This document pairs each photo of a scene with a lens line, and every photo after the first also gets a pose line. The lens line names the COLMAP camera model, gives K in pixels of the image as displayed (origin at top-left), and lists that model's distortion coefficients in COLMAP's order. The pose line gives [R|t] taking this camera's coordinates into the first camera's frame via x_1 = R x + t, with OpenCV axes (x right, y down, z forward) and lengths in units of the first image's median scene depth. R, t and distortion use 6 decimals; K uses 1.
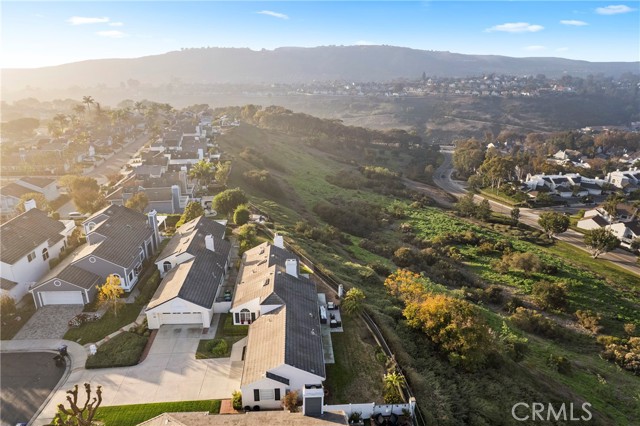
lens RADIAL K [[411.3, 0, 319.0], [0, 411.3, 213.6], [0, 0, 1]] dist [-0.082261, 0.080066]
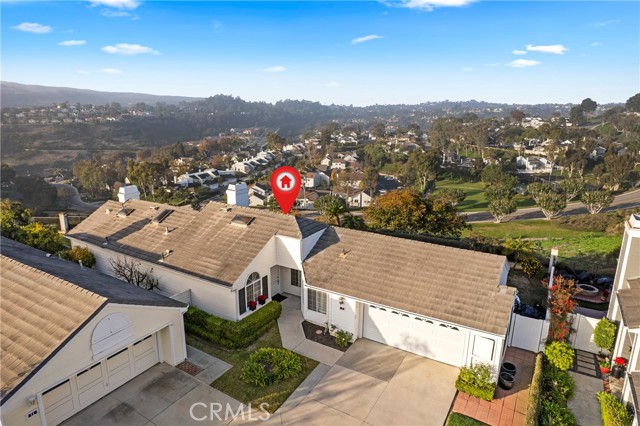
lens RADIAL K [[411.3, 0, 319.0], [0, 411.3, 213.6], [0, 0, 1]] dist [-0.082261, 0.080066]
pose [[0.571837, -0.221705, 0.789841, -0.096050], [0.285682, 0.956342, 0.061610, 0.032283], [-0.769018, 0.190413, 0.610209, 0.129487]]
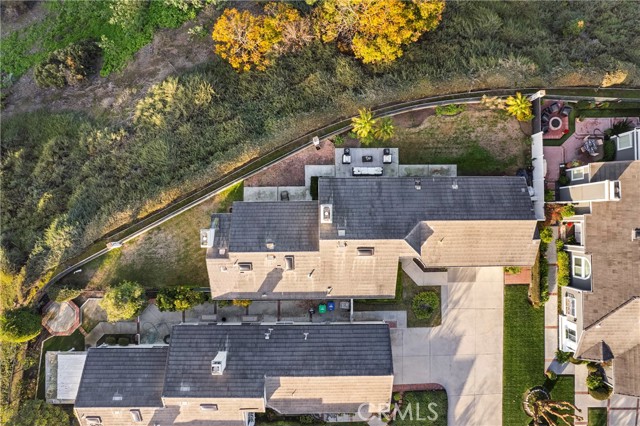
lens RADIAL K [[411.3, 0, 319.0], [0, 411.3, 213.6], [0, 0, 1]] dist [-0.082261, 0.080066]
pose [[0.057570, -0.998289, 0.010229, -0.016683], [0.349072, 0.029727, 0.936624, -0.099753], [-0.935326, -0.050351, 0.350186, 0.173299]]
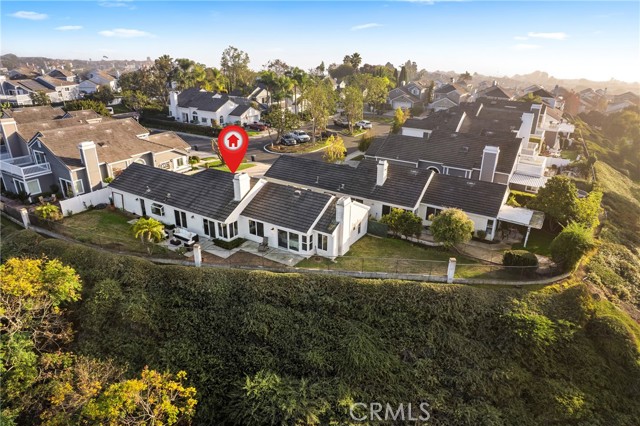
lens RADIAL K [[411.3, 0, 319.0], [0, 411.3, 213.6], [0, 0, 1]] dist [-0.082261, 0.080066]
pose [[-0.585067, 0.294833, -0.755493, 0.089496], [-0.301678, 0.785600, 0.540207, -0.056710], [0.752786, 0.543973, -0.370684, 0.305332]]
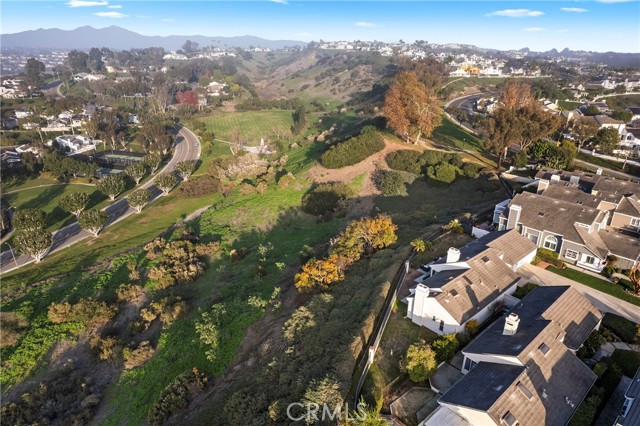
lens RADIAL K [[411.3, 0, 319.0], [0, 411.3, 213.6], [0, 0, 1]] dist [-0.082261, 0.080066]
pose [[-0.617955, -0.311345, 0.721939, -0.125812], [0.252055, 0.791326, 0.557020, -0.135681], [-0.744715, 0.526182, -0.410528, 0.355502]]
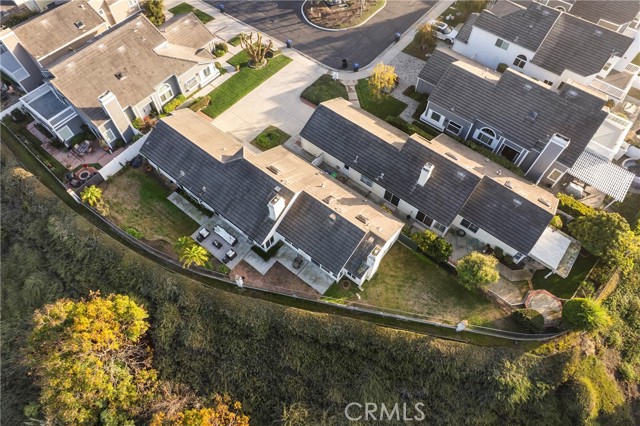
lens RADIAL K [[411.3, 0, 319.0], [0, 411.3, 213.6], [0, 0, 1]] dist [-0.082261, 0.080066]
pose [[-0.670418, 0.631162, -0.390095, 0.036620], [-0.275529, 0.276383, 0.920704, -0.118477], [0.688929, 0.724740, -0.011389, 0.233701]]
